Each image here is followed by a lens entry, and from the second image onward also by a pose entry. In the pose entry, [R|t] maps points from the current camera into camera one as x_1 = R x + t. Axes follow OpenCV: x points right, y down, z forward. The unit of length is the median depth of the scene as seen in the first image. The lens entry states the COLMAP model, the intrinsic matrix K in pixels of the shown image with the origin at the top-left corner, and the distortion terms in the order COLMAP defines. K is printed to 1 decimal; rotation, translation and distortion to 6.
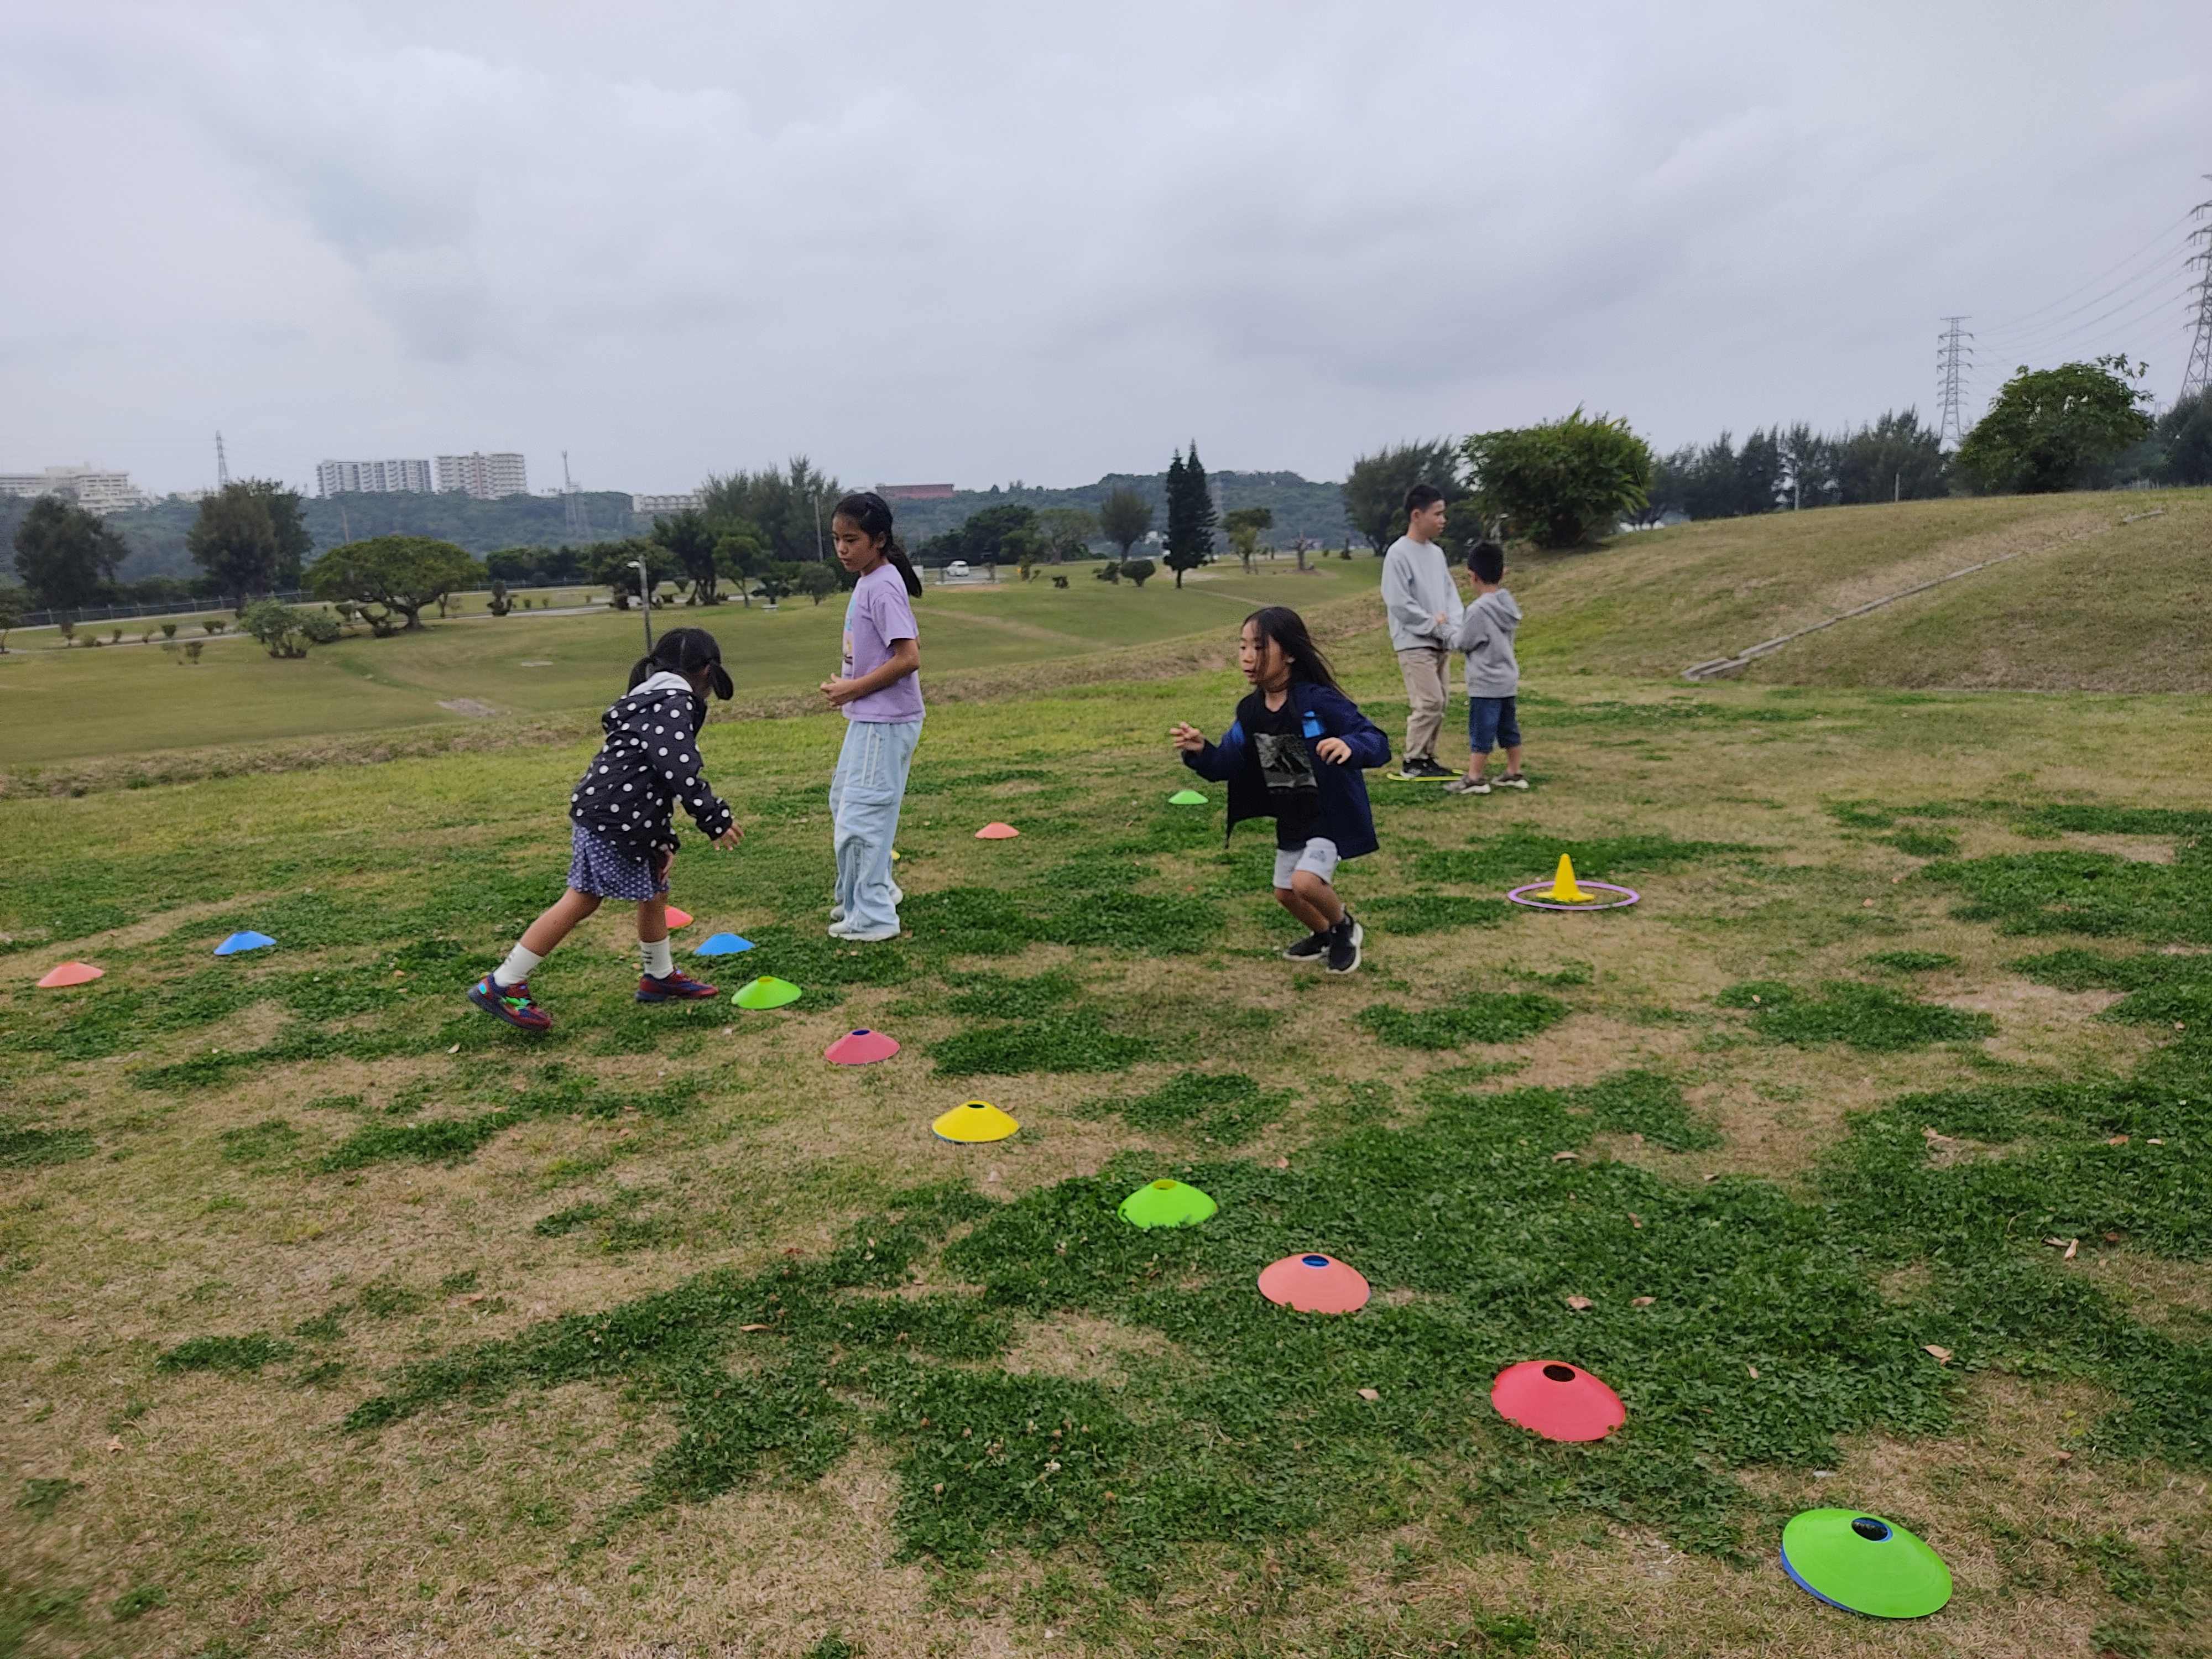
lens RADIAL K [[1660.5, 0, 1131.1], [0, 1660.5, 838.1], [0, 0, 1]] dist [0.108480, -0.187270]
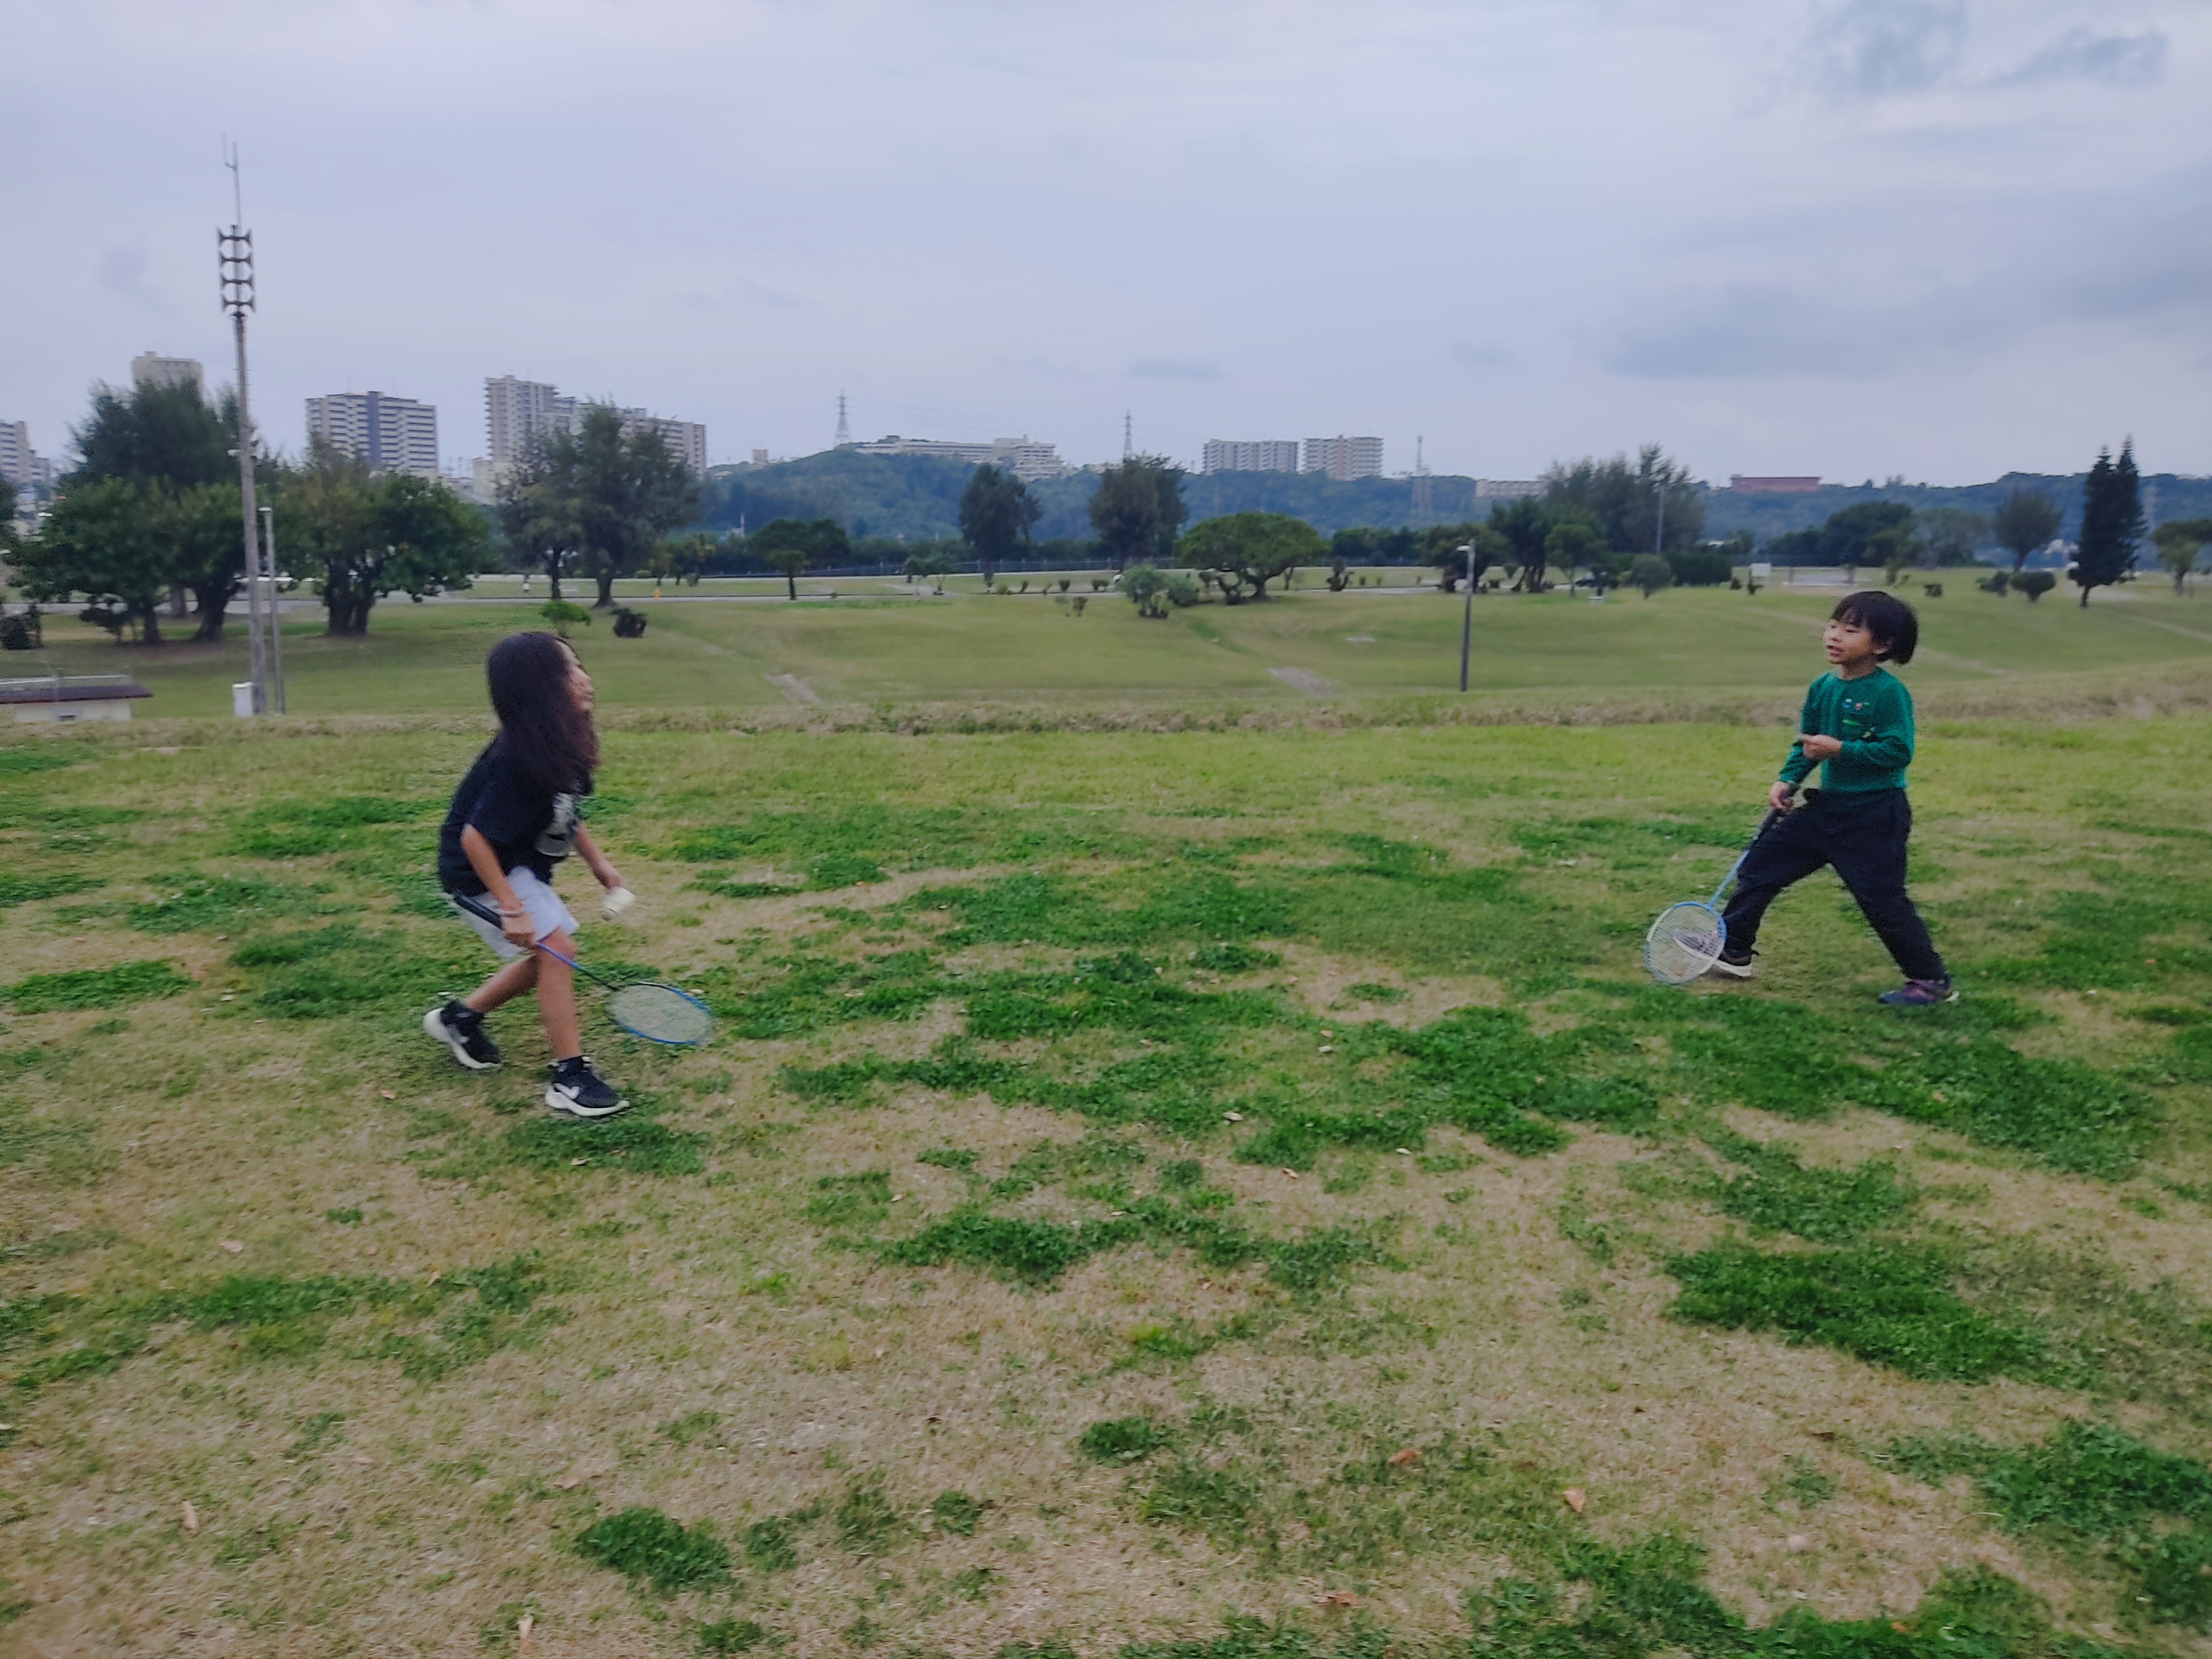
lens RADIAL K [[1657.1, 0, 1116.8], [0, 1657.1, 840.1], [0, 0, 1]] dist [0.109470, -0.188393]
pose [[0.880866, 0.135977, -0.453415, -0.024971], [-0.131890, 0.990425, 0.040796, -0.037978], [0.454620, 0.023865, 0.890366, 0.209878]]
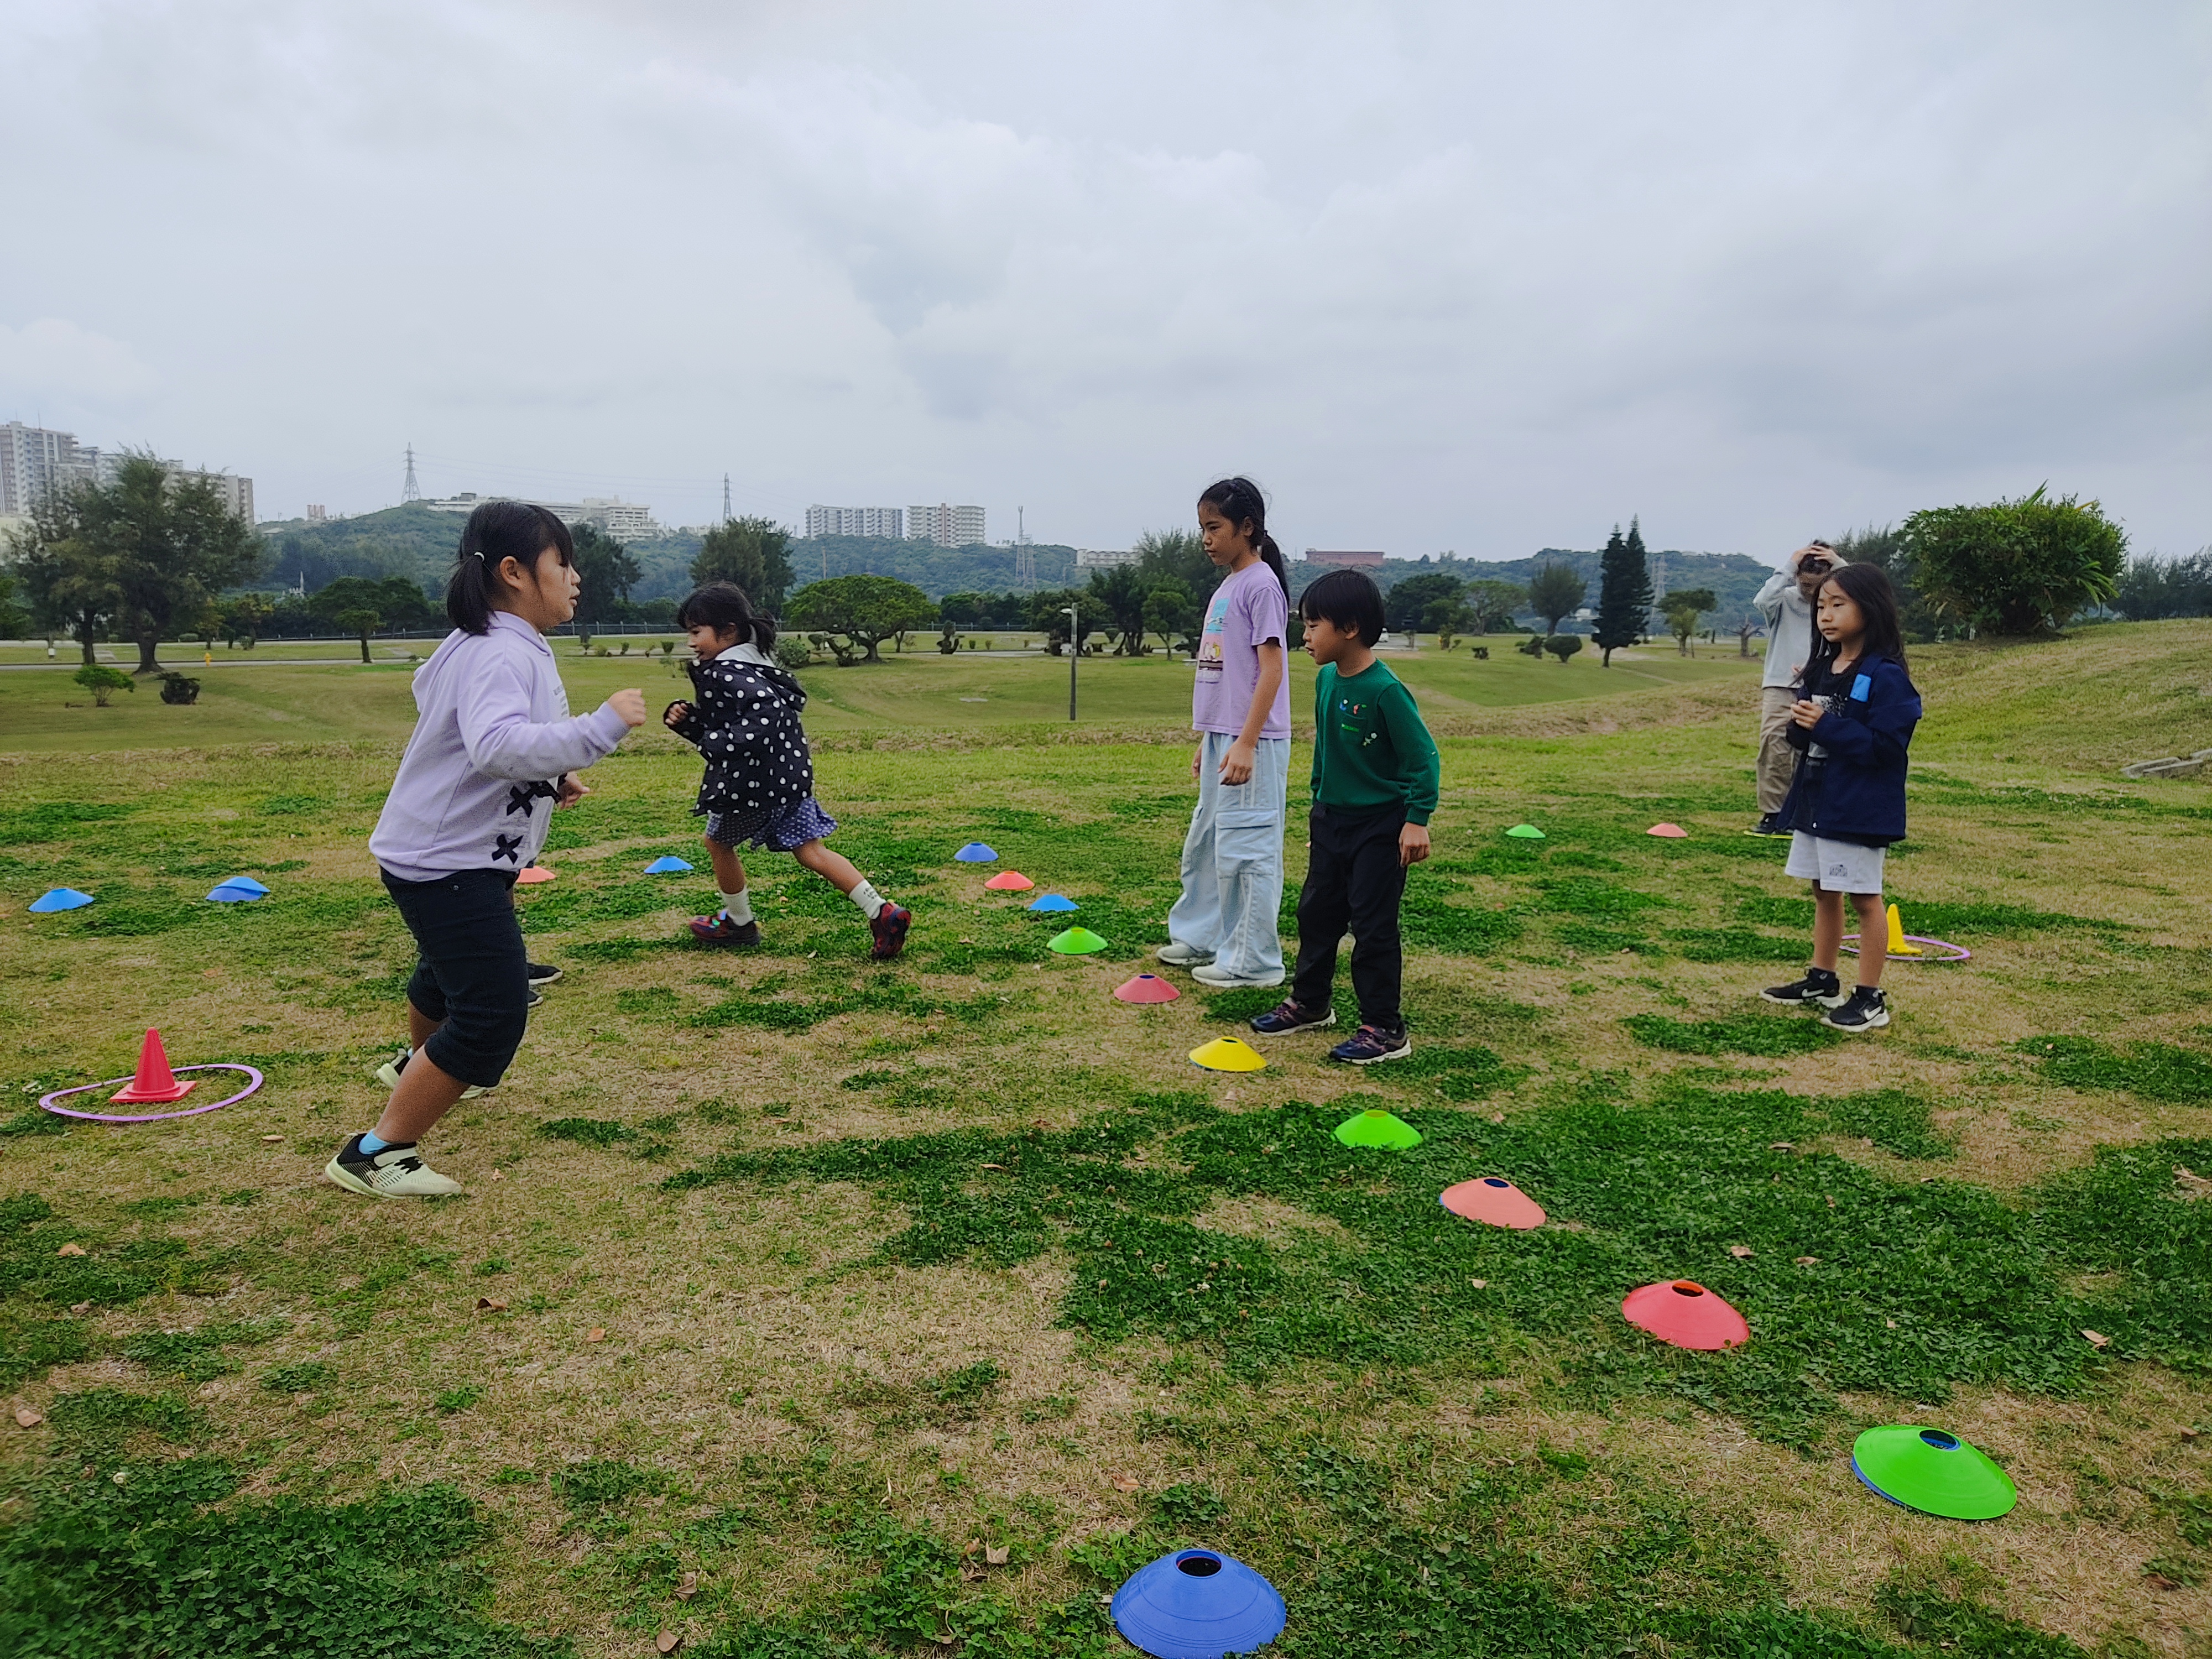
lens RADIAL K [[1660.5, 0, 1131.1], [0, 1660.5, 838.1], [0, 0, 1]] dist [0.108480, -0.187270]
pose [[0.967244, 0.089160, -0.237675, 0.065002], [-0.098236, 0.994808, -0.026598, 0.044217], [0.234070, 0.049075, 0.970980, -0.061432]]
